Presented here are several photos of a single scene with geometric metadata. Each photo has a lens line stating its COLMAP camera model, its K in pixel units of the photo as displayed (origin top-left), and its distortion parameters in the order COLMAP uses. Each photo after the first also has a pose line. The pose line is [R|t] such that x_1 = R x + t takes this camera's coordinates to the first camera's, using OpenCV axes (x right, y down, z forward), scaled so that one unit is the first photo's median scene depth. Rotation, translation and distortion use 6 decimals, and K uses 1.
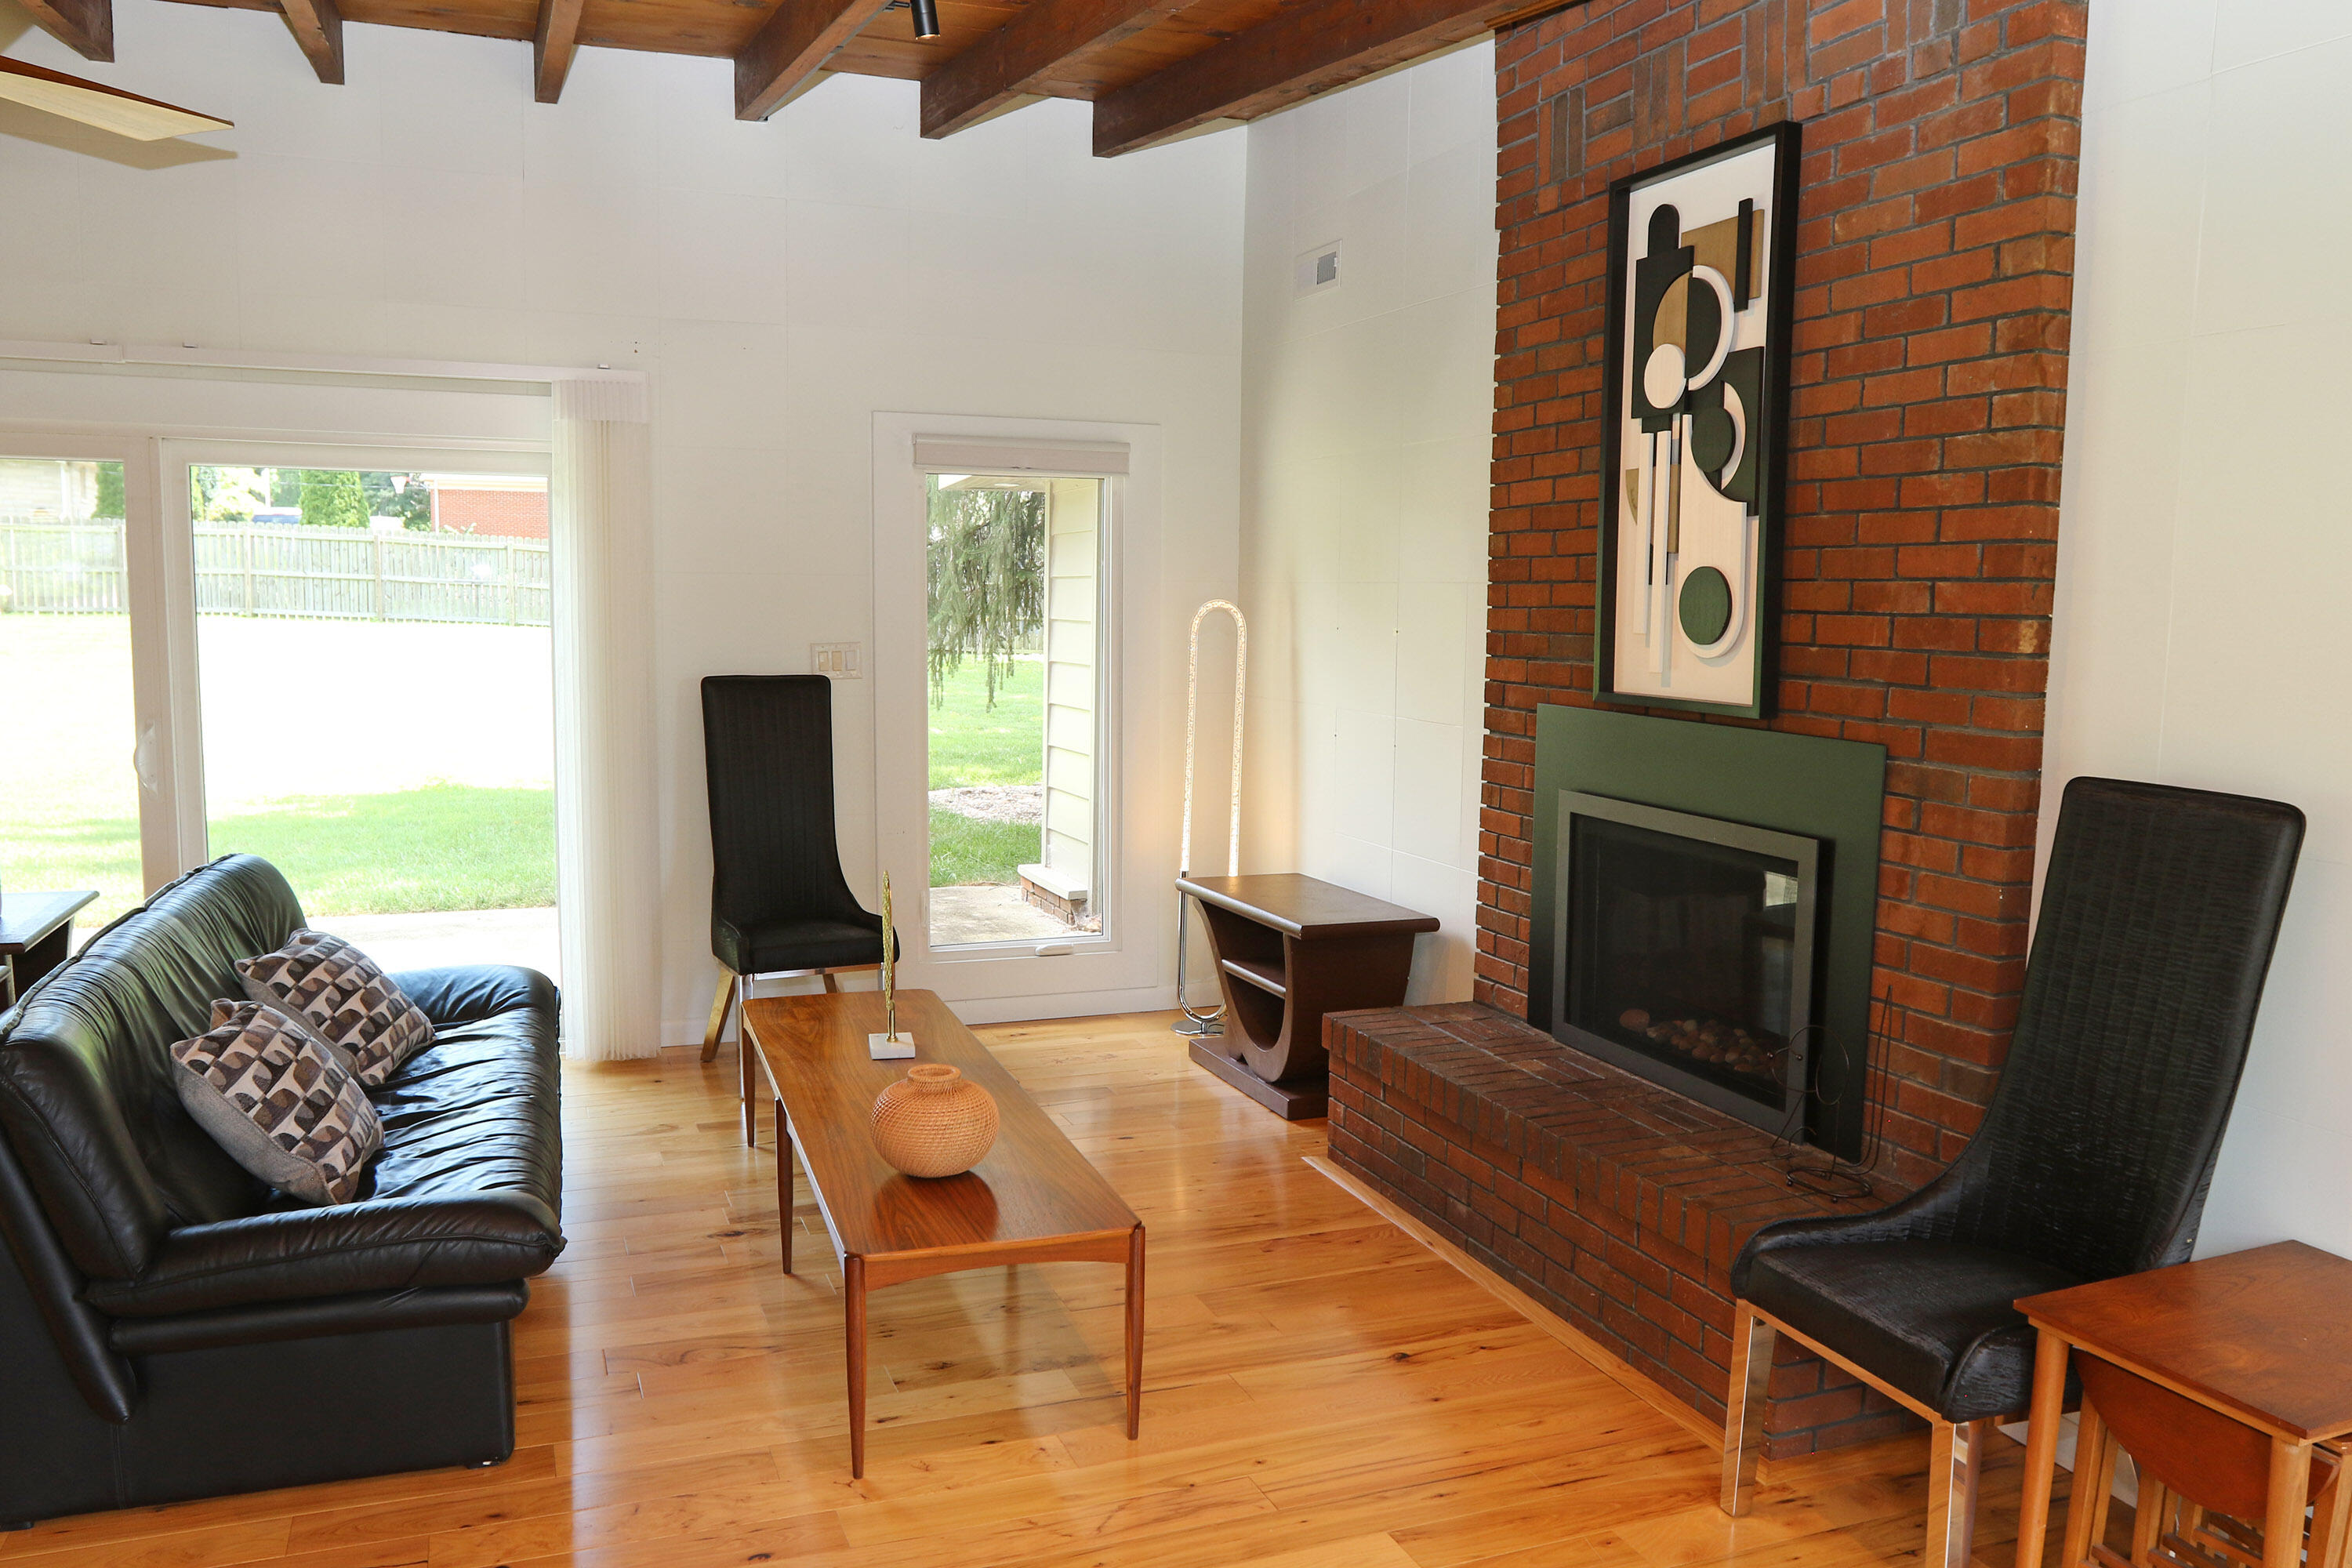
lens RADIAL K [[1756.7, 0, 1191.7], [0, 1756.7, 789.7], [0, 0, 1]] dist [-0.074073, 0.049046]
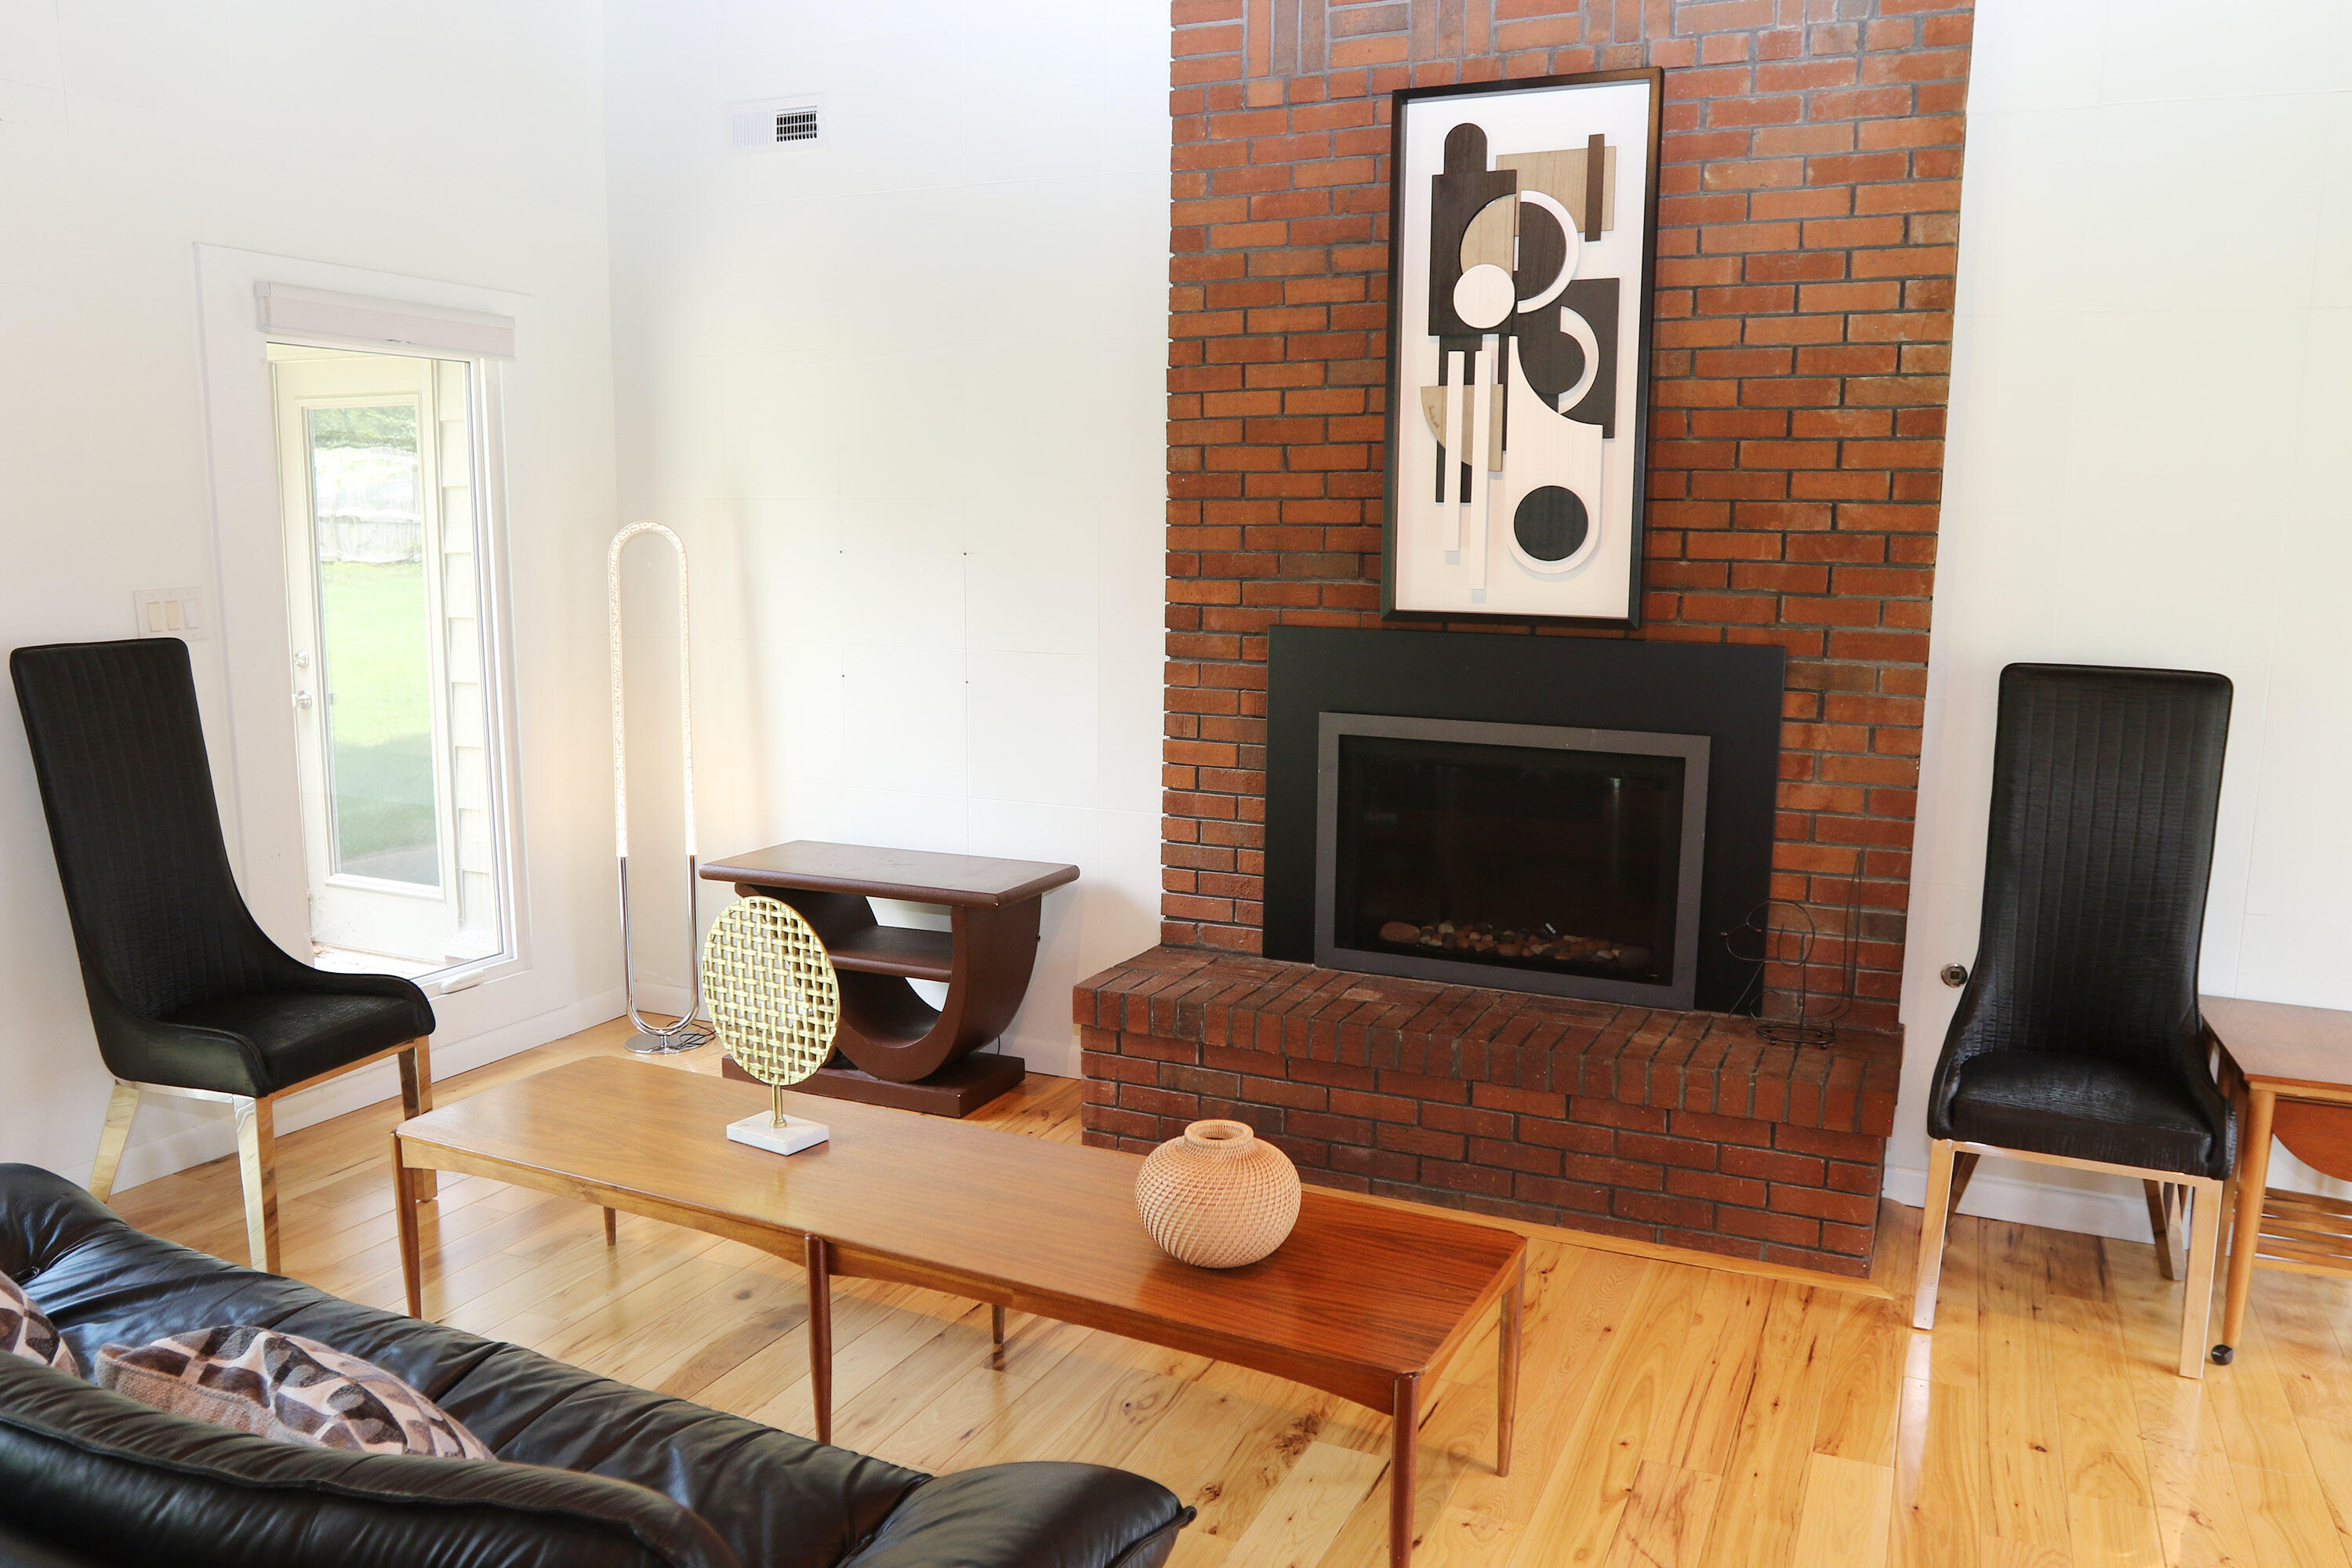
lens RADIAL K [[1756.7, 0, 1178.0], [0, 1756.7, 790.9], [0, 0, 1]] dist [-0.074073, 0.049046]
pose [[0.720850, -0.111337, 0.684091, -0.637843], [0.076291, 0.993762, 0.081345, -0.051817], [-0.688880, -0.006447, 0.724847, 0.420862]]
